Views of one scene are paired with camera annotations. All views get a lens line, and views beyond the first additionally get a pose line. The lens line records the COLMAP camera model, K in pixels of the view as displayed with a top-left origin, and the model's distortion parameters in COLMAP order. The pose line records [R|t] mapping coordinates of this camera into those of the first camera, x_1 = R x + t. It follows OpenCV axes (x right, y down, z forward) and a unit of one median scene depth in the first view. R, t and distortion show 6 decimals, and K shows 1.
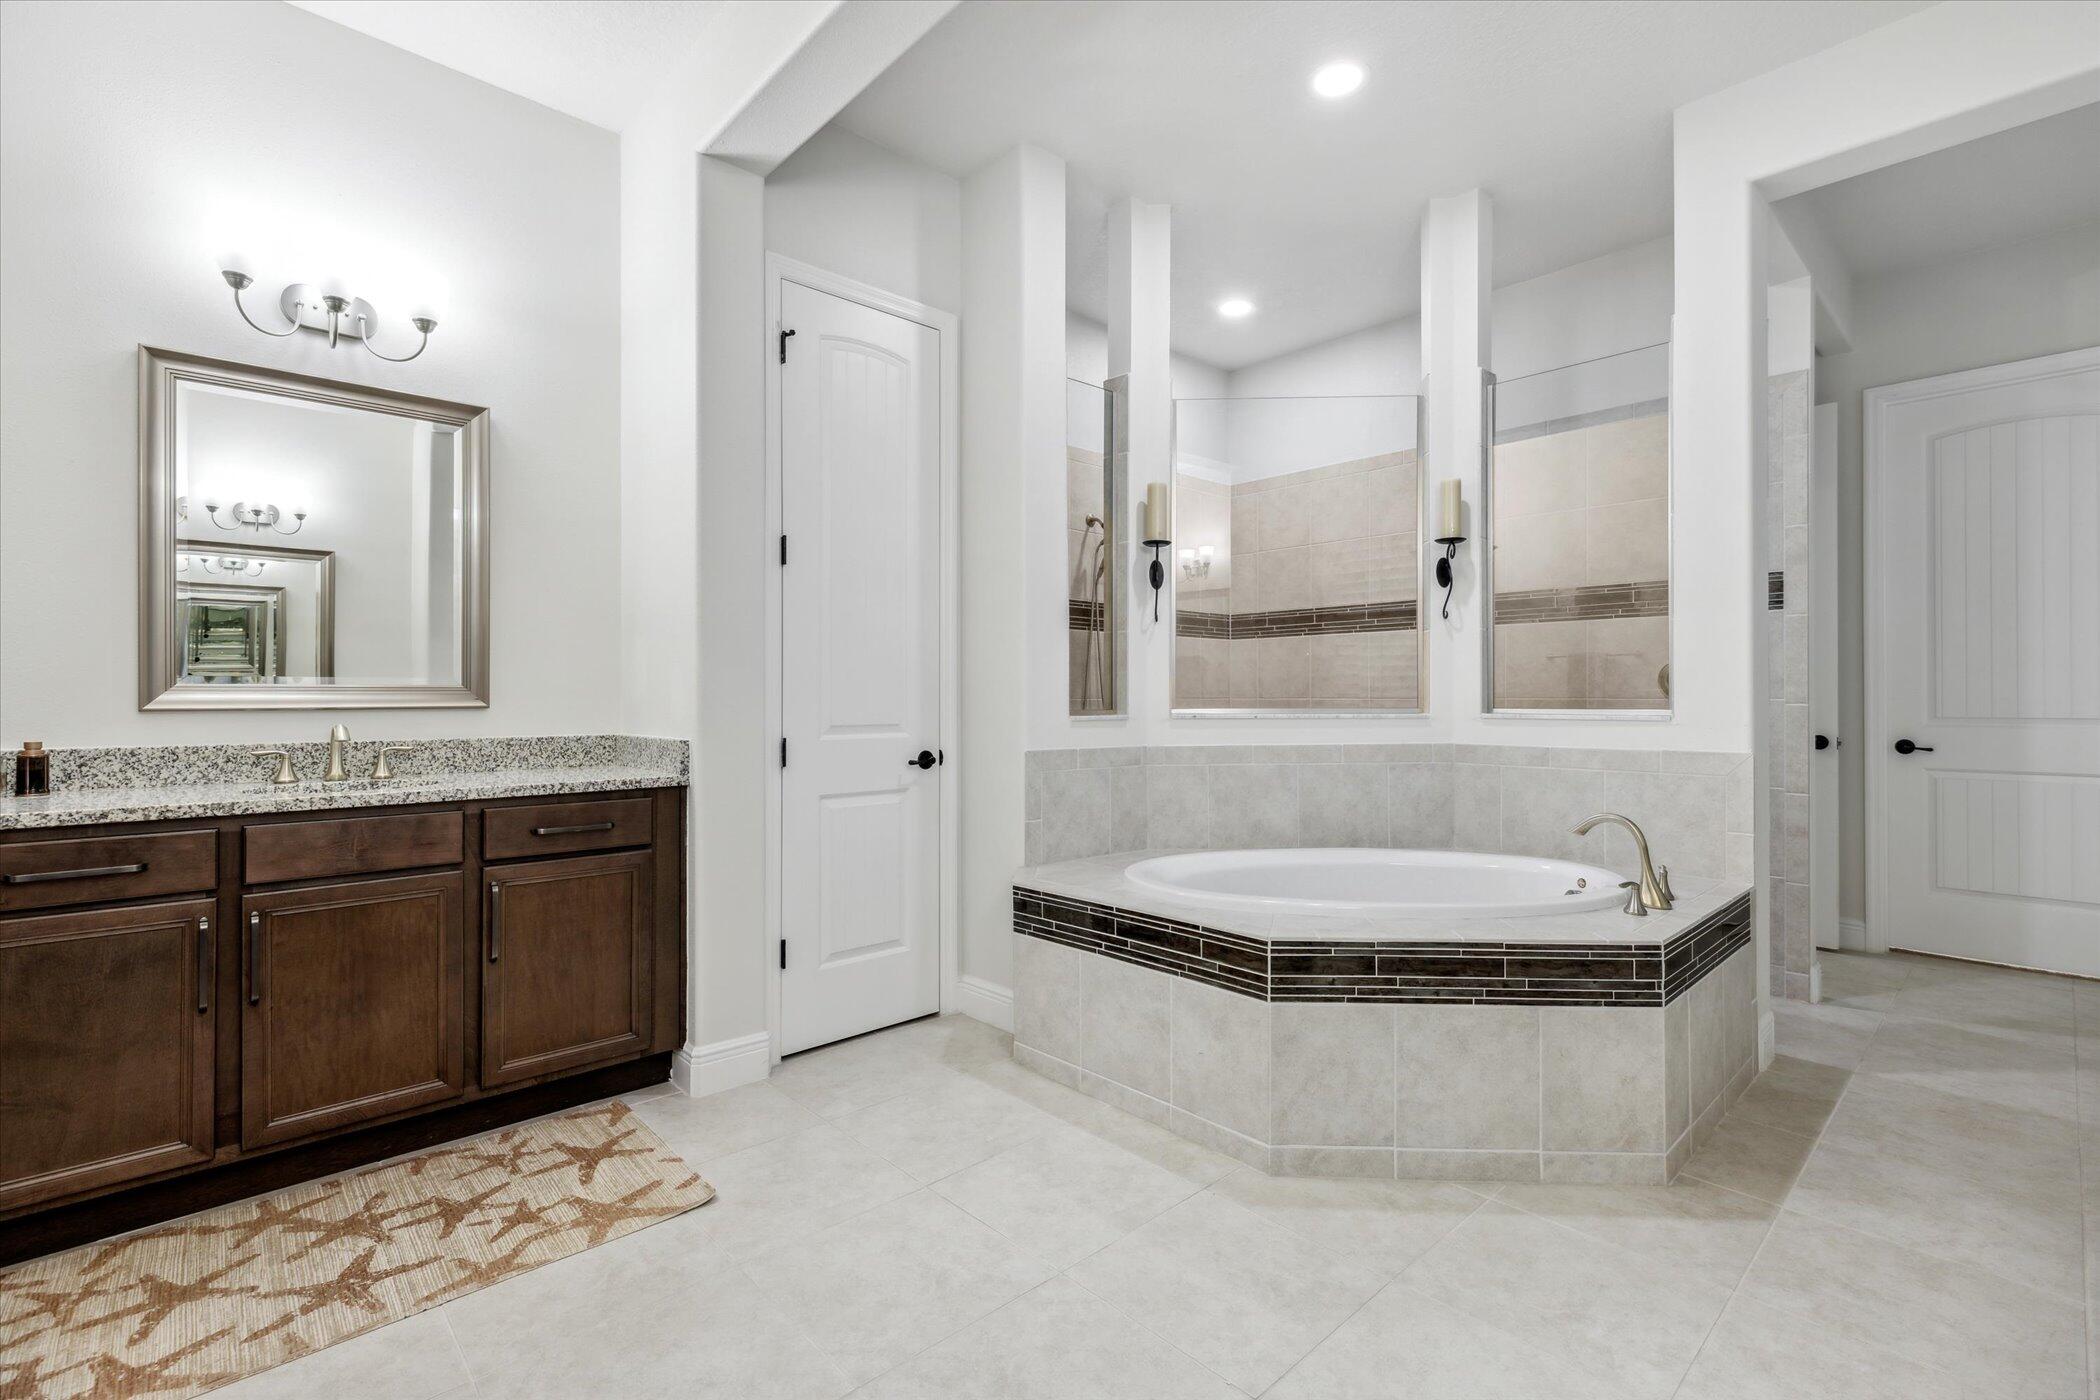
lens RADIAL K [[938.3, 0, 1053.3], [0, 938.3, 693.6], [0, 0, 1]] dist [0.003052, -0.000367]
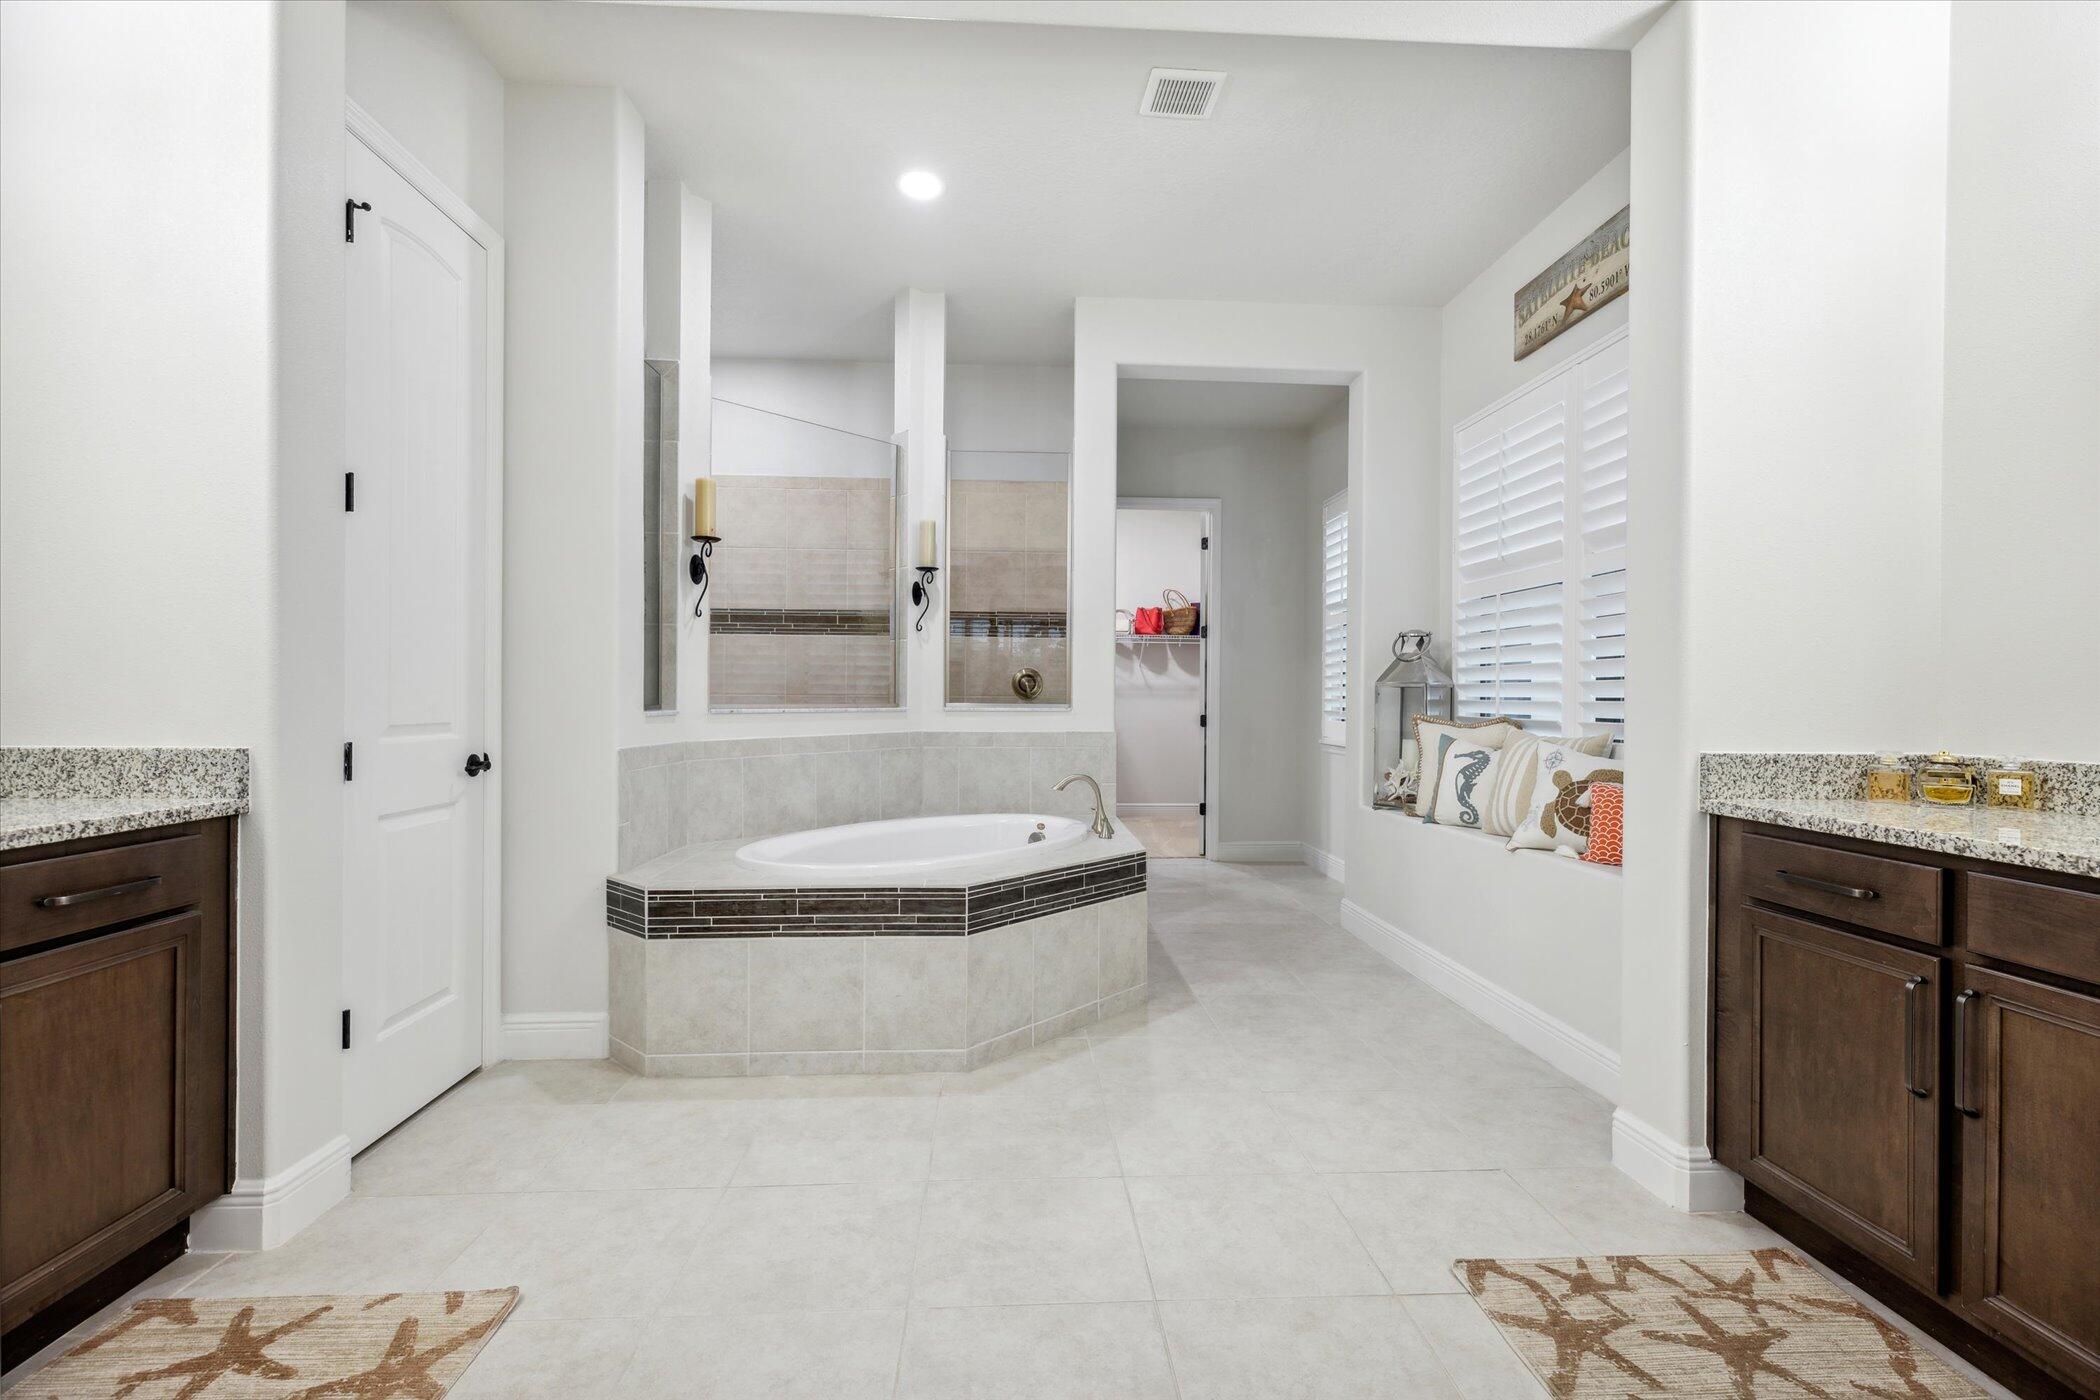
lens RADIAL K [[938.3, 0, 1057.1], [0, 938.3, 699.5], [0, 0, 1]] dist [0.003052, -0.000367]
pose [[0.636838, 0.002649, 0.770993, -0.544868], [-0.010150, 0.999936, 0.004949, 0.003674], [-0.770931, -0.010977, 0.636824, 0.089724]]
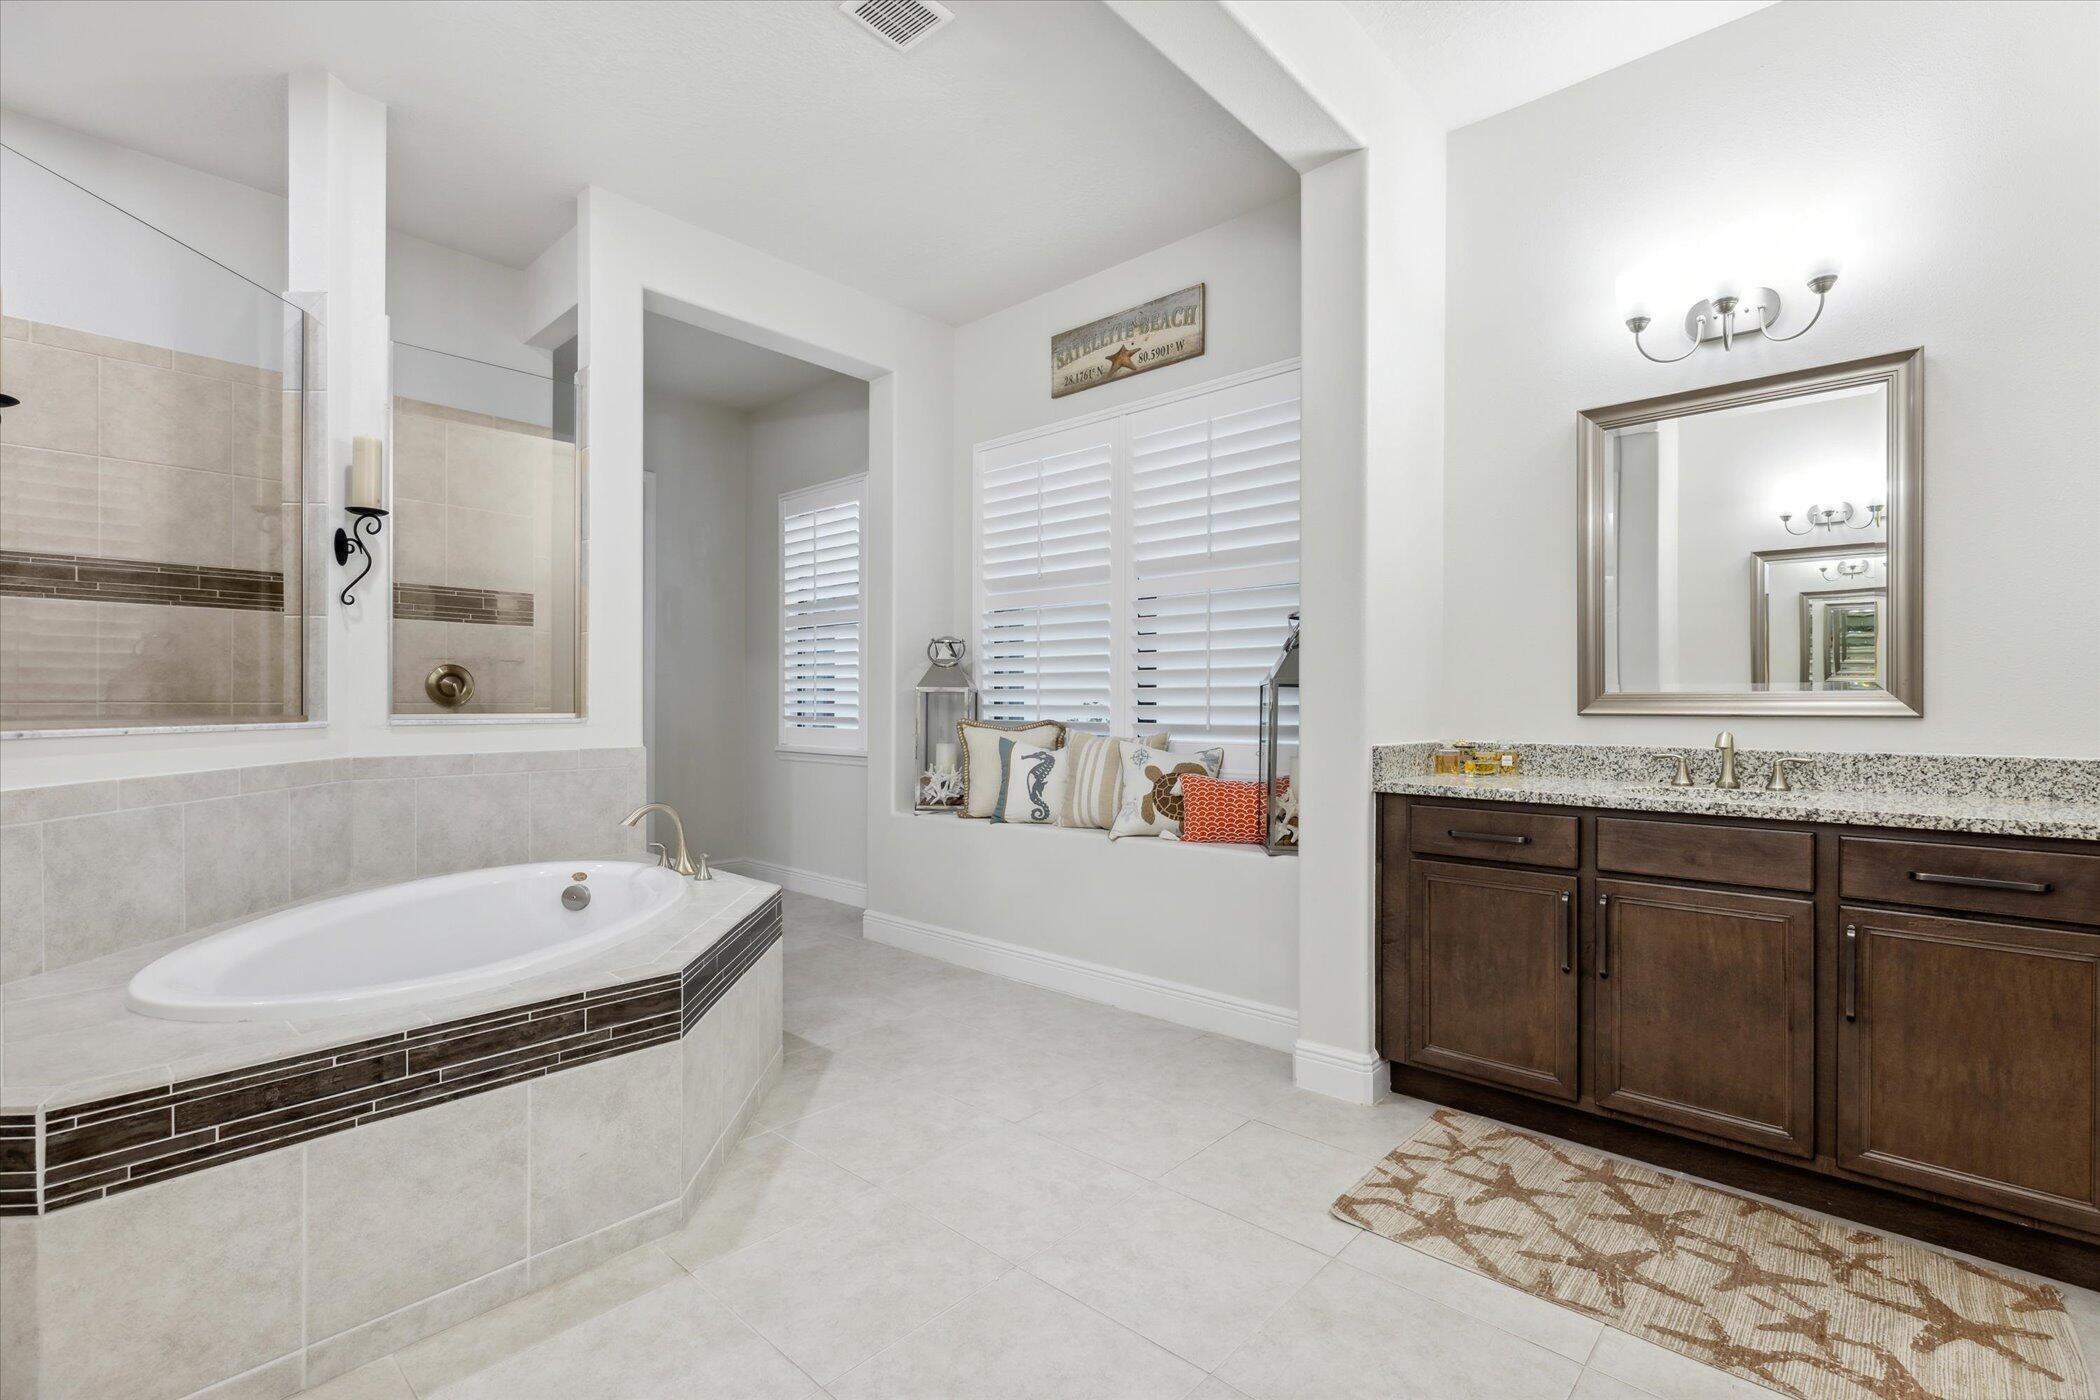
lens RADIAL K [[938.3, 0, 1053.4], [0, 938.3, 706.3], [0, 0, 1]] dist [0.003052, -0.000367]
pose [[-0.082982, -0.002313, 0.996548, -0.574077], [-0.005920, 0.999981, 0.001828, 0.004411], [-0.996533, -0.005748, -0.082994, 0.591912]]
